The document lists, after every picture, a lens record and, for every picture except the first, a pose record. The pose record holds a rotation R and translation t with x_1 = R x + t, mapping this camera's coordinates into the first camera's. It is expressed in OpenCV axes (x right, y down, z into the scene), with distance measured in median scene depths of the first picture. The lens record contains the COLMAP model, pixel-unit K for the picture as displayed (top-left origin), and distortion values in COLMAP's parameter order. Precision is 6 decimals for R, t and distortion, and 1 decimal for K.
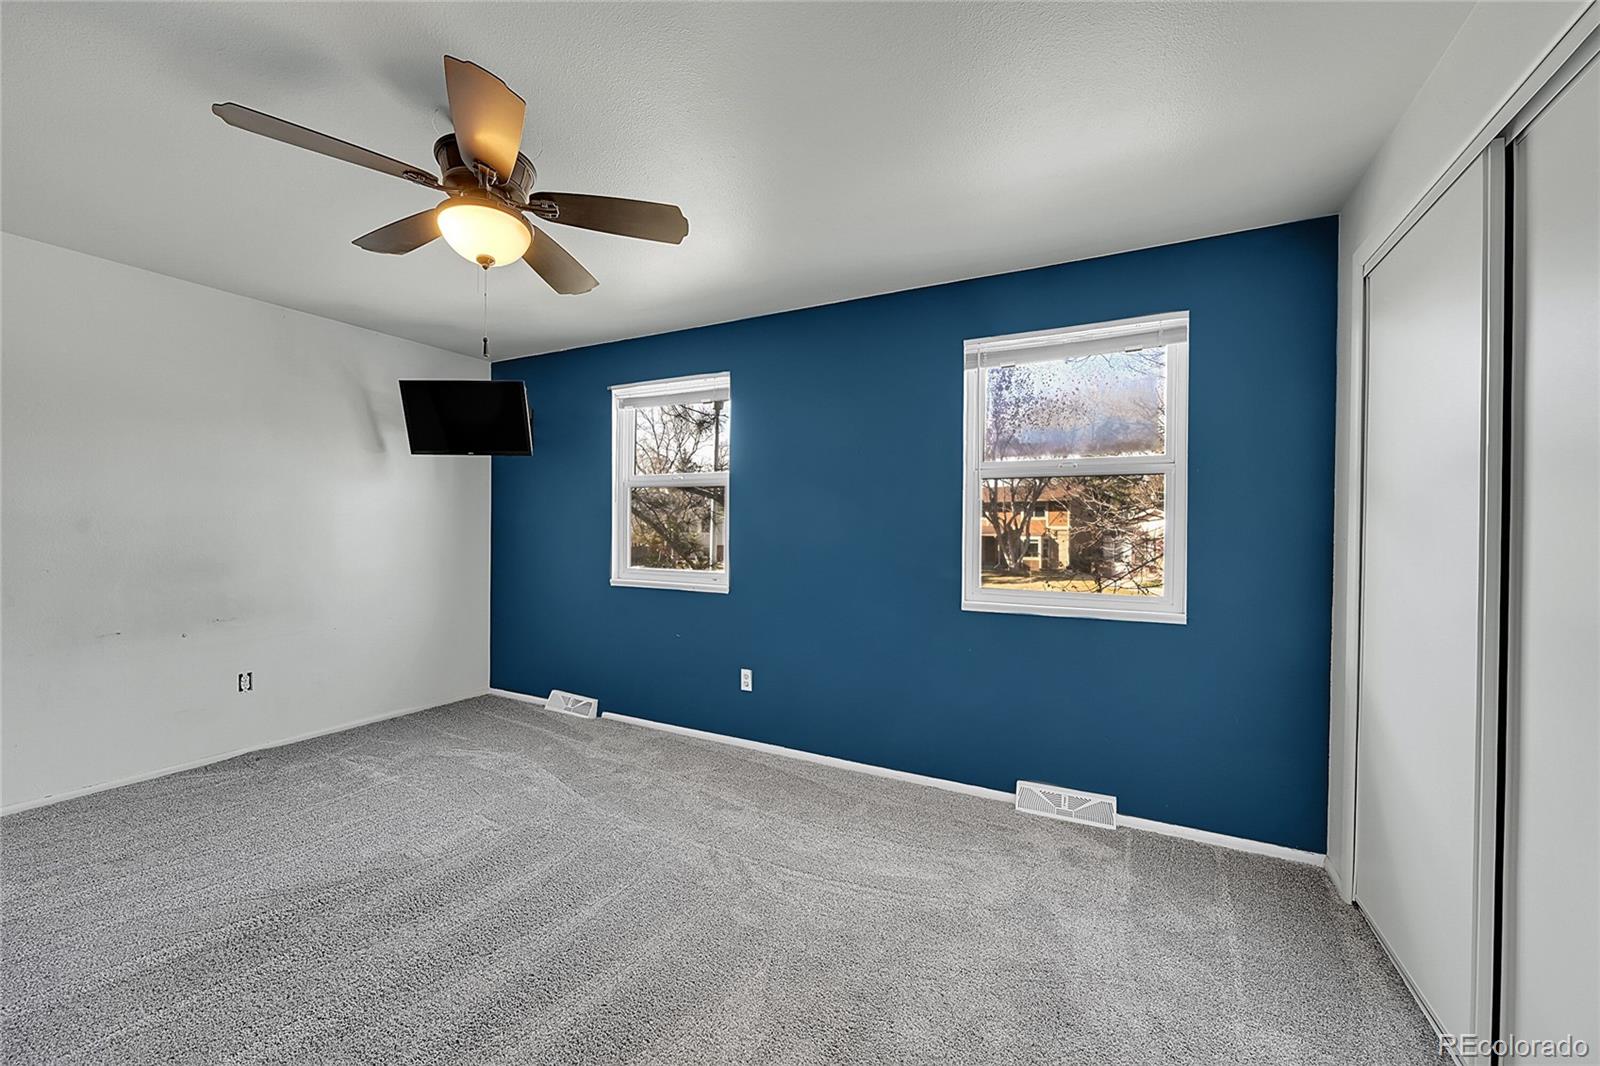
lens RADIAL K [[624.2, 0, 800.6], [0, 624.2, 533.1], [0, 0, 1]] dist [0.000762, -0.000167]
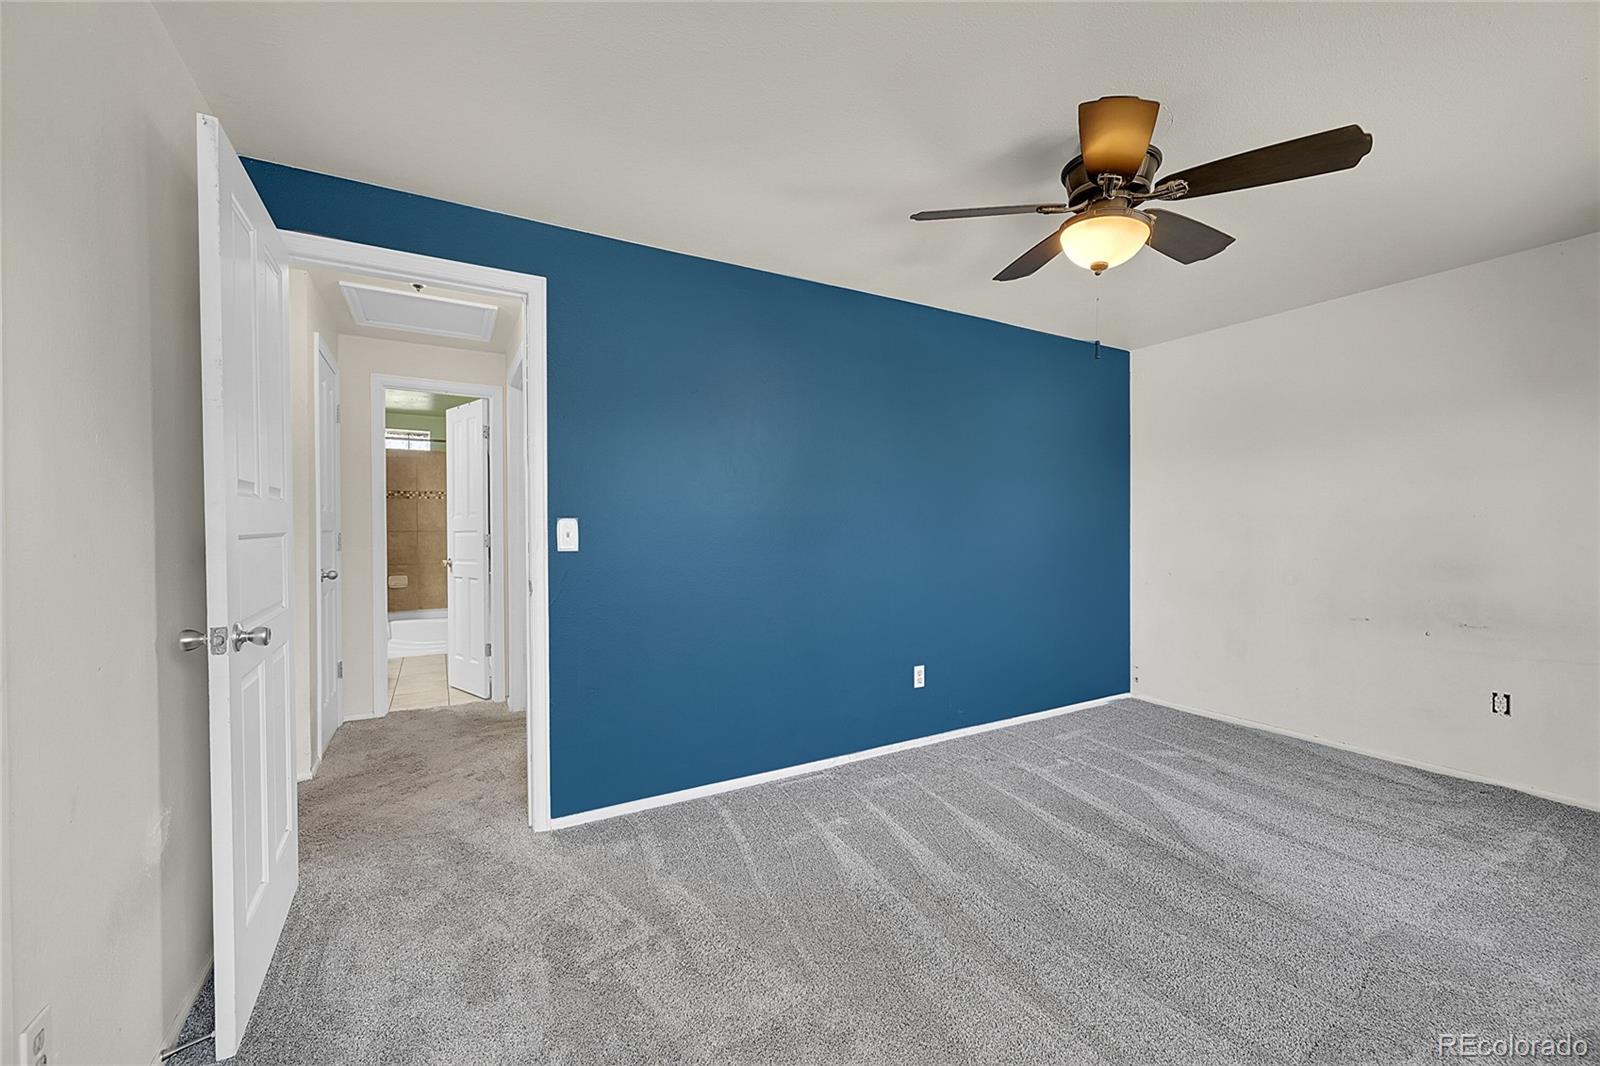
lens RADIAL K [[624.2, 0, 800.4], [0, 624.2, 534.8], [0, 0, 1]] dist [0.000762, -0.000167]
pose [[-0.524120, 0.003197, -0.851639, 0.372820], [-0.006186, 0.999952, 0.007561, 0.003022], [0.851622, 0.009232, -0.524075, 0.647415]]
